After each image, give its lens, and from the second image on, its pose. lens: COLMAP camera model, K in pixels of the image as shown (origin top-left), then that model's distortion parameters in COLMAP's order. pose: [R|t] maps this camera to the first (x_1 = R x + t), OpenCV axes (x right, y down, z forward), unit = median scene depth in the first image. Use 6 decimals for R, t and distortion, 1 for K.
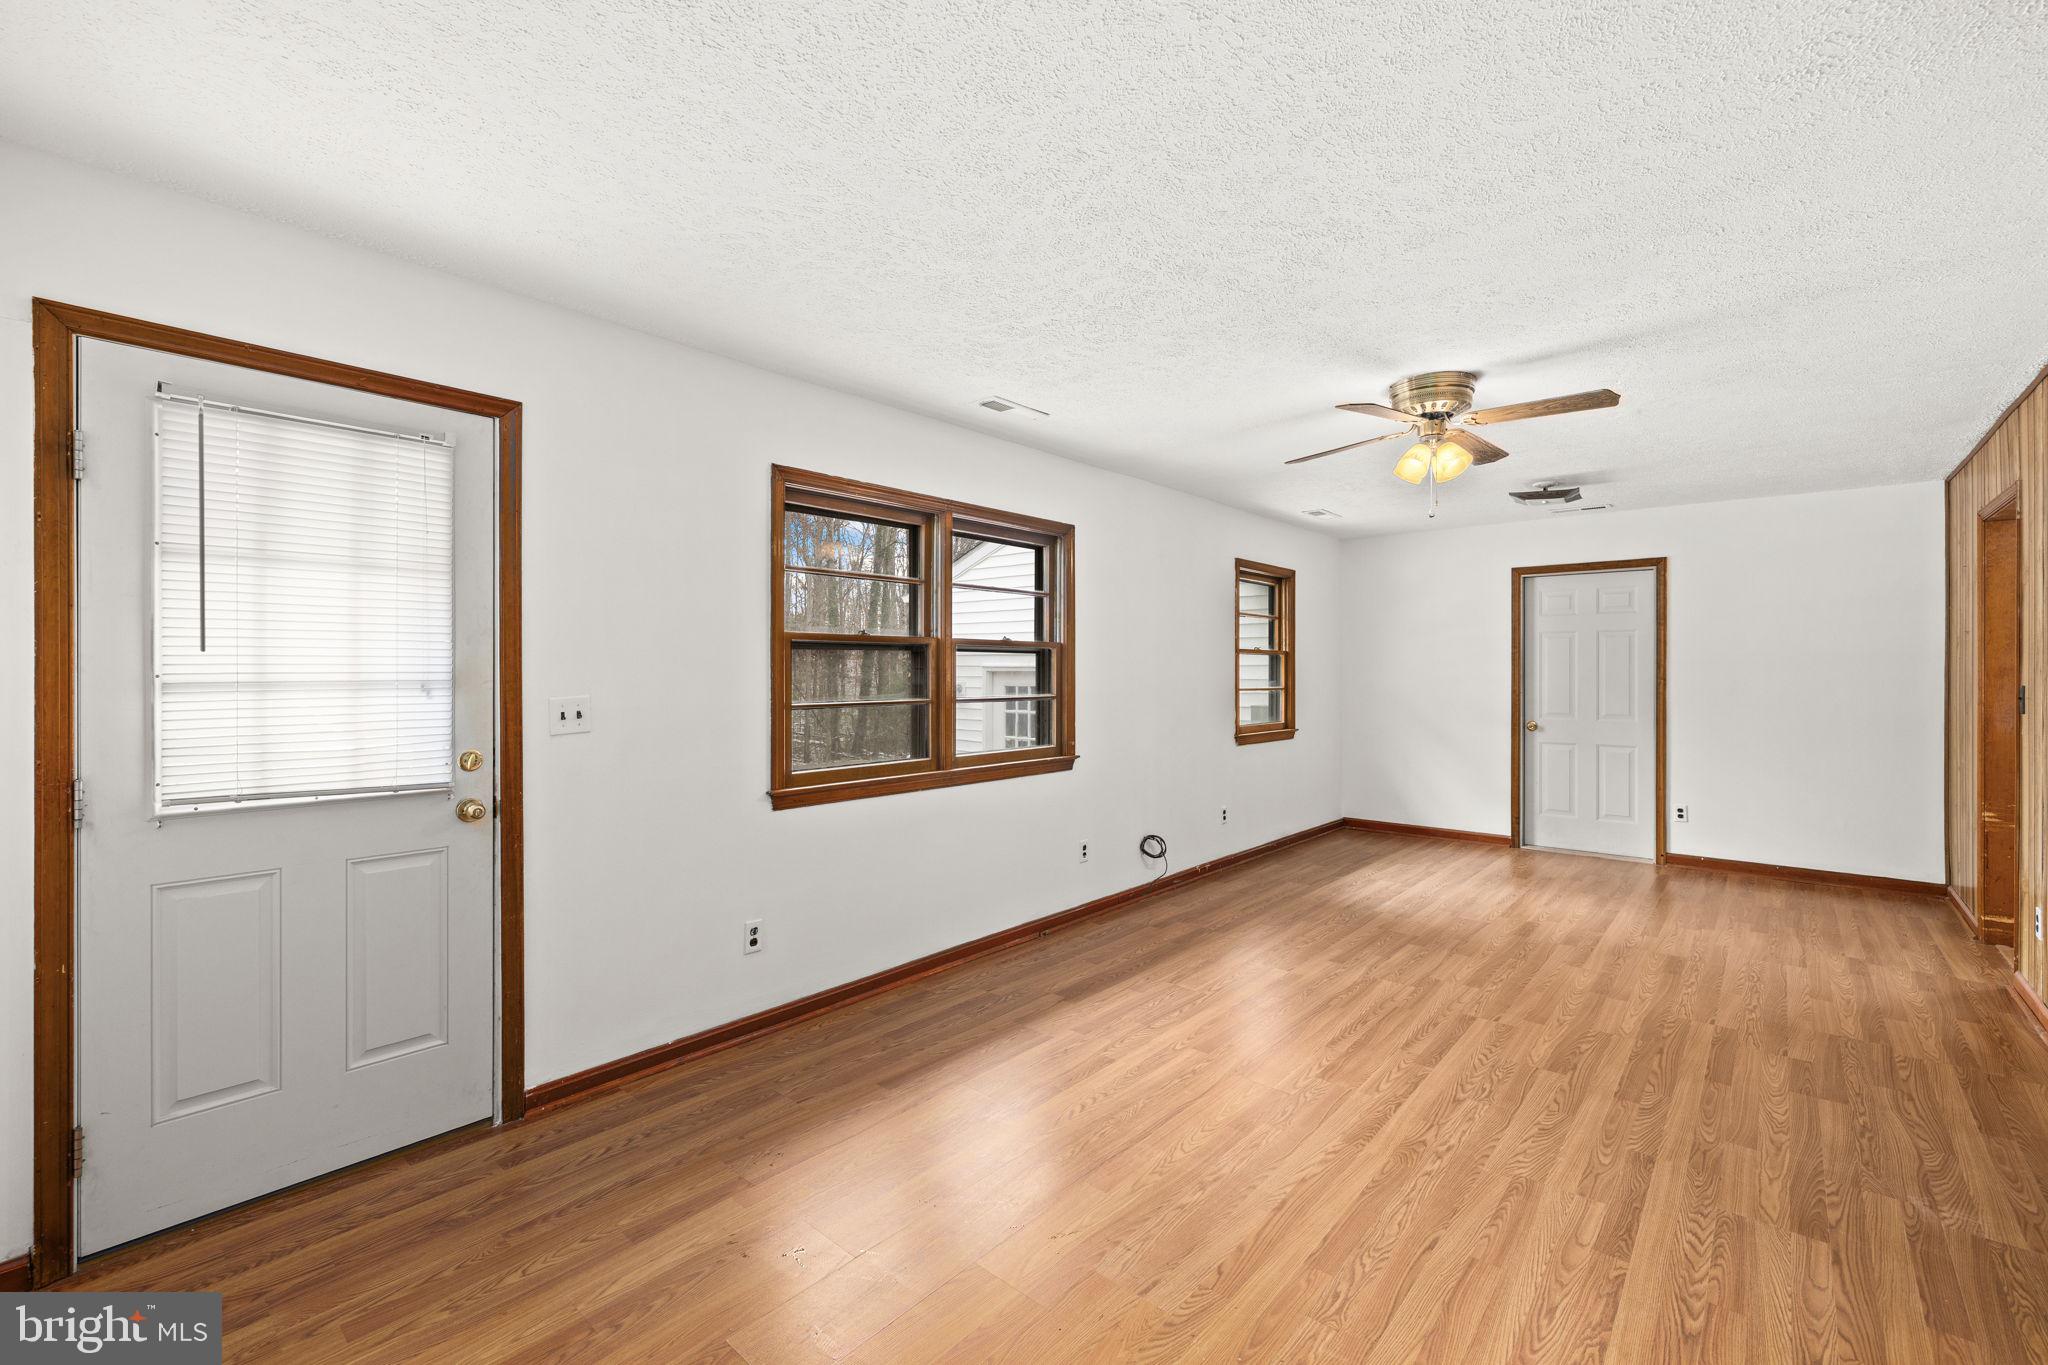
lens RADIAL K [[862.5, 0, 1018.4], [0, 862.5, 669.6], [0, 0, 1]] dist [0.000994, -0.000402]
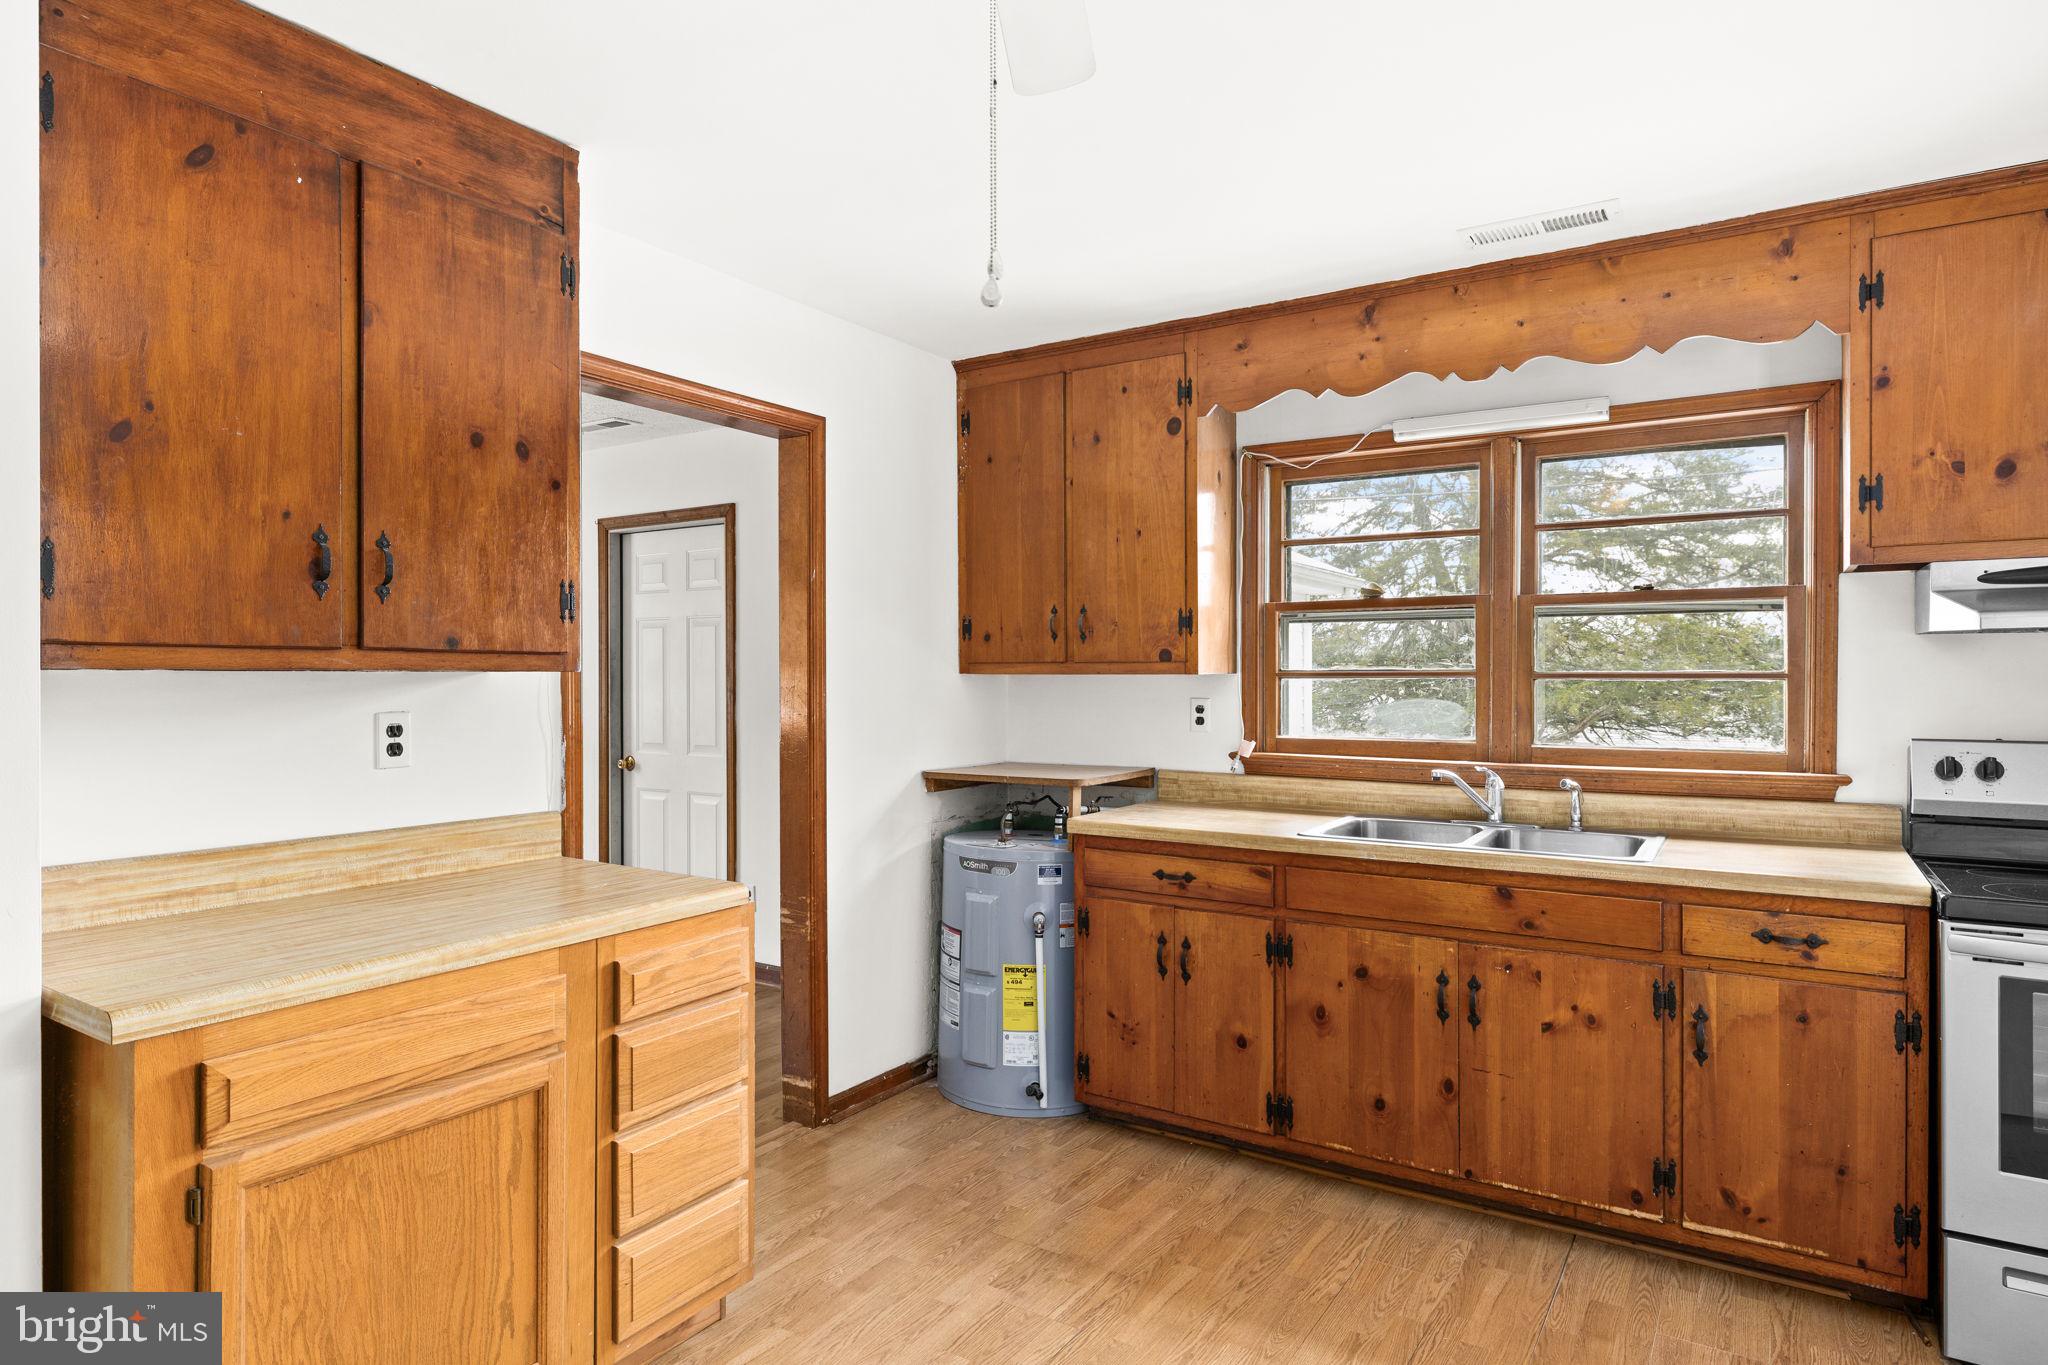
lens RADIAL K [[1150.0, 0, 1018.3], [0, 1150.0, 679.4], [0, 0, 1]] dist [-0.003555, -0.000589]
pose [[0.987396, -0.005619, 0.158172, 1.329192], [0.004683, 0.999969, 0.006290, -0.003784], [-0.158202, -0.005470, 0.987392, 0.182269]]
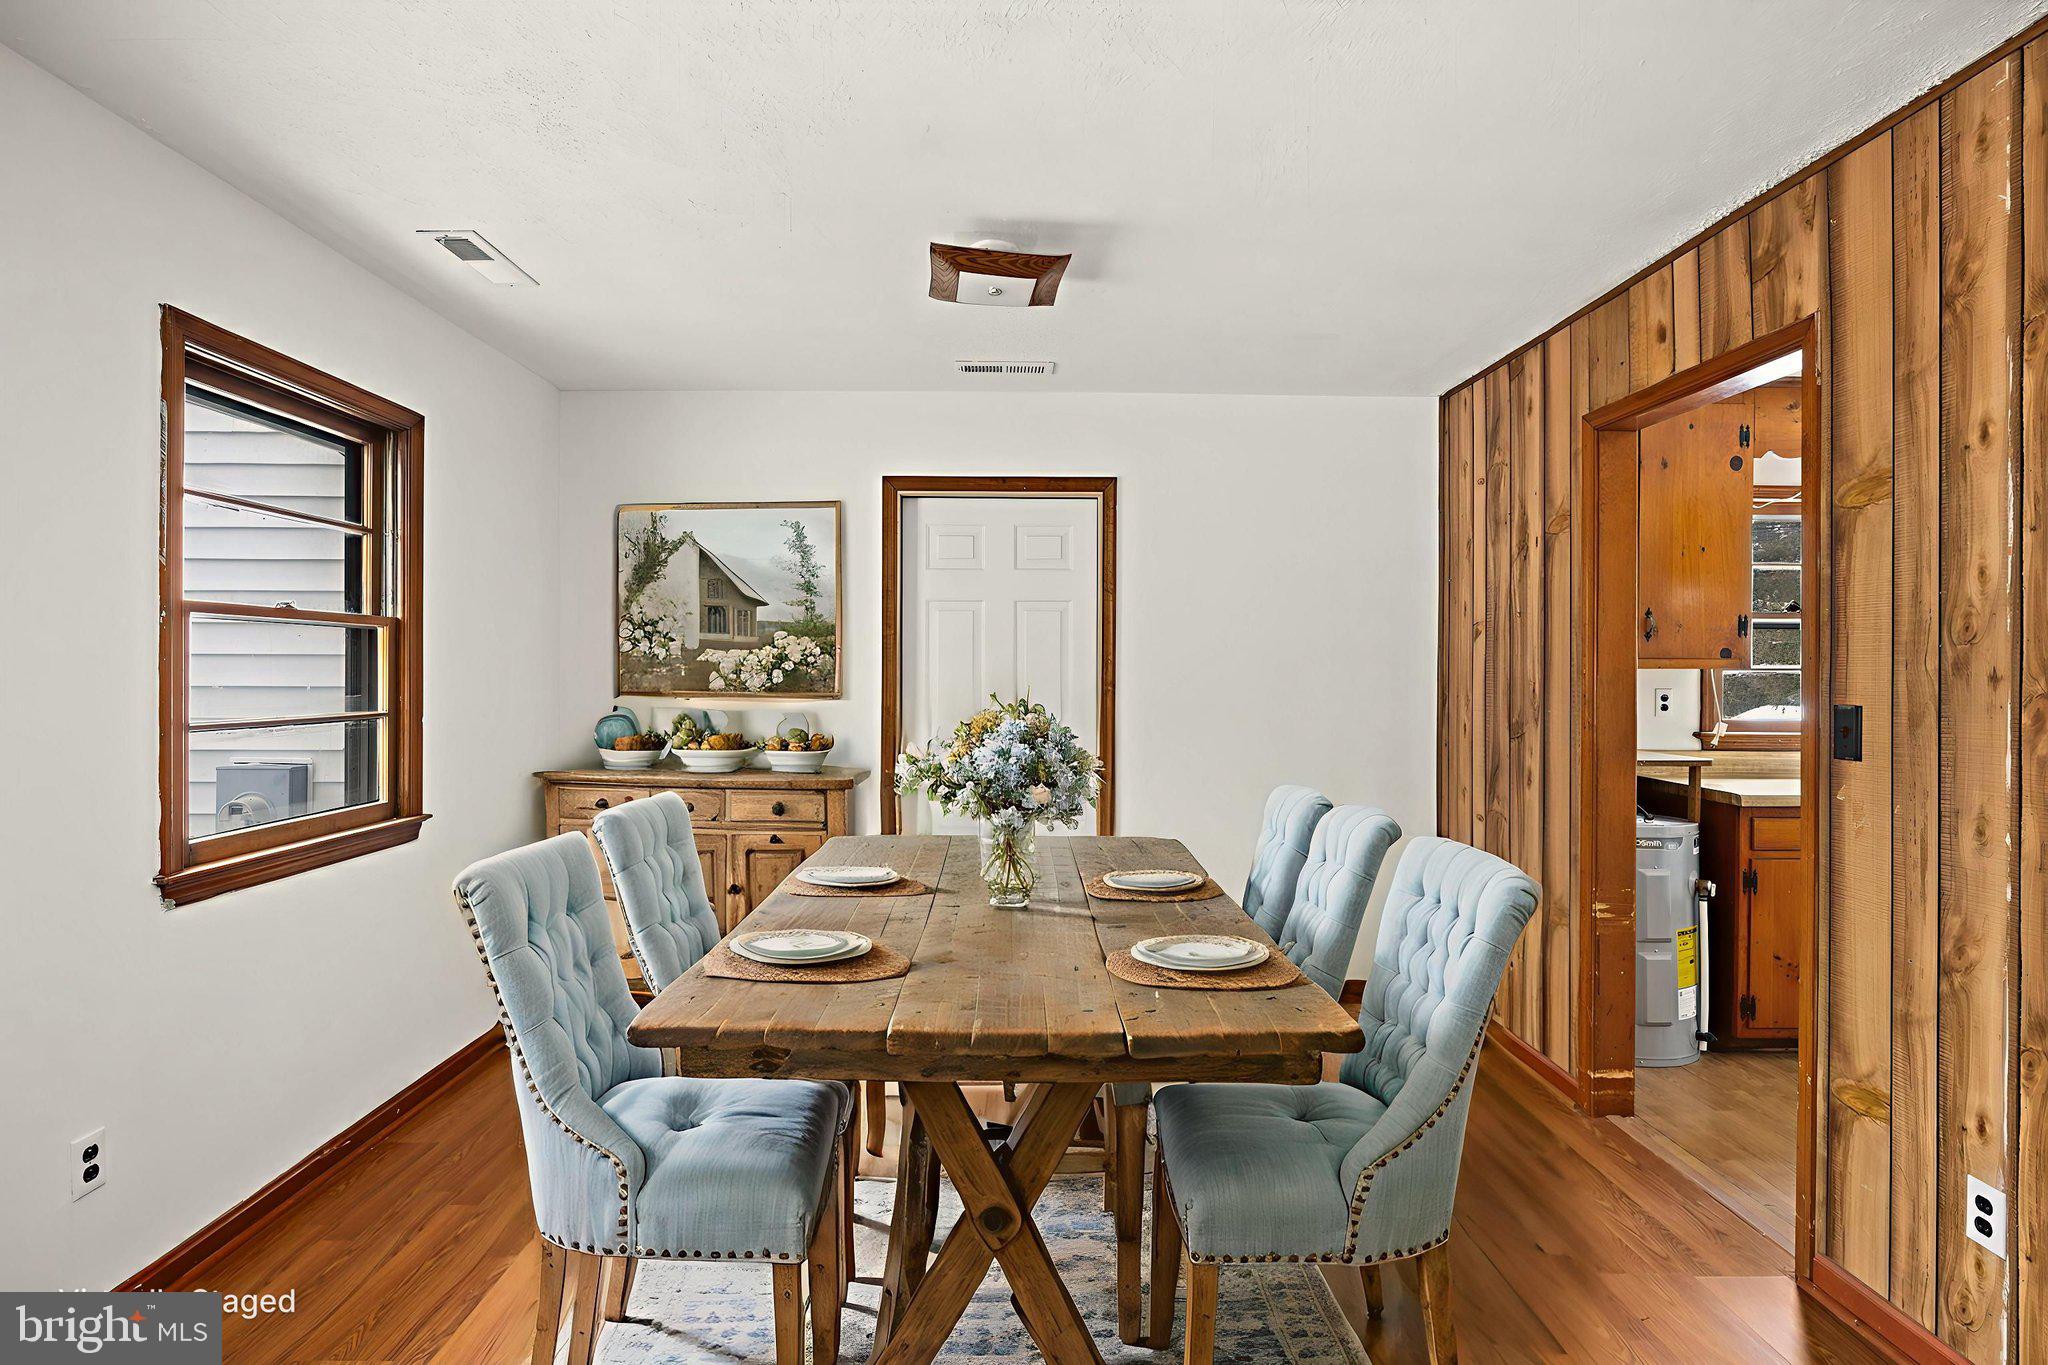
lens RADIAL K [[990.6, 0, 1029.9], [0, 990.6, 670.1], [0, 0, 1]] dist [-0.009056, 0.000182]
pose [[0.737159, -0.000039, 0.675719, 0.401563], [-0.004109, 0.999981, 0.004540, -0.001828], [-0.675707, -0.006123, 0.737145, 0.869553]]
